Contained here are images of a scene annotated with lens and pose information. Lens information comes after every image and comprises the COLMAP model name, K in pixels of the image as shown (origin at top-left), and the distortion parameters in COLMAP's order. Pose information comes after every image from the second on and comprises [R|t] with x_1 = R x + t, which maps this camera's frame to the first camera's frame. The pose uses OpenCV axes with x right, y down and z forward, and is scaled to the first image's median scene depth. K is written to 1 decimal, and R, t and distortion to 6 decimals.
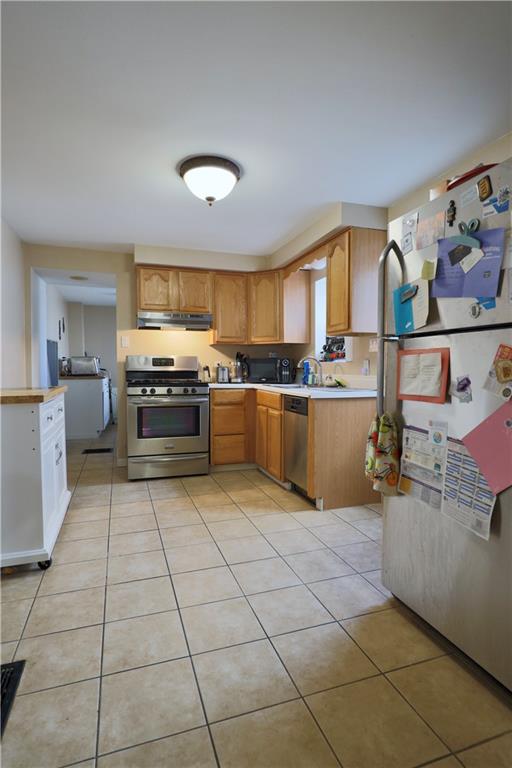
lens RADIAL K [[403.0, 0, 255.2], [0, 403.0, 385.0], [0, 0, 1]] dist [0.001506, 0.000013]
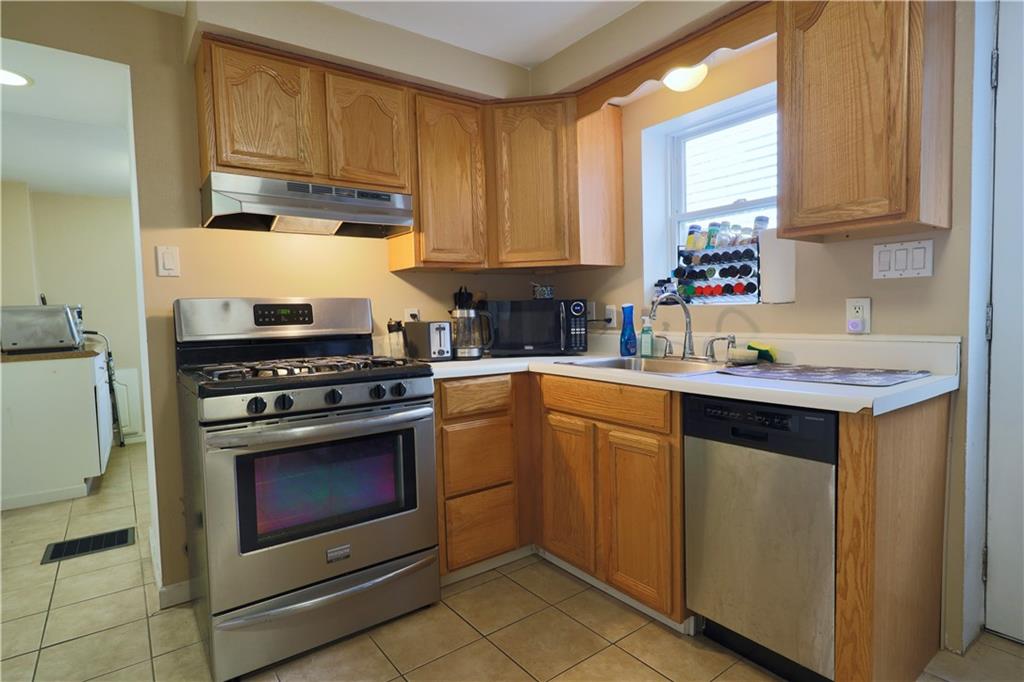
lens RADIAL K [[537.4, 0, 513.3], [0, 537.4, 342.3], [0, 0, 1]] dist [0.001506, 0.000013]
pose [[0.951151, -0.043246, 0.305682, -0.183898], [0.039782, 0.999054, 0.017555, -0.031671], [-0.306152, -0.004537, 0.951972, 0.458359]]
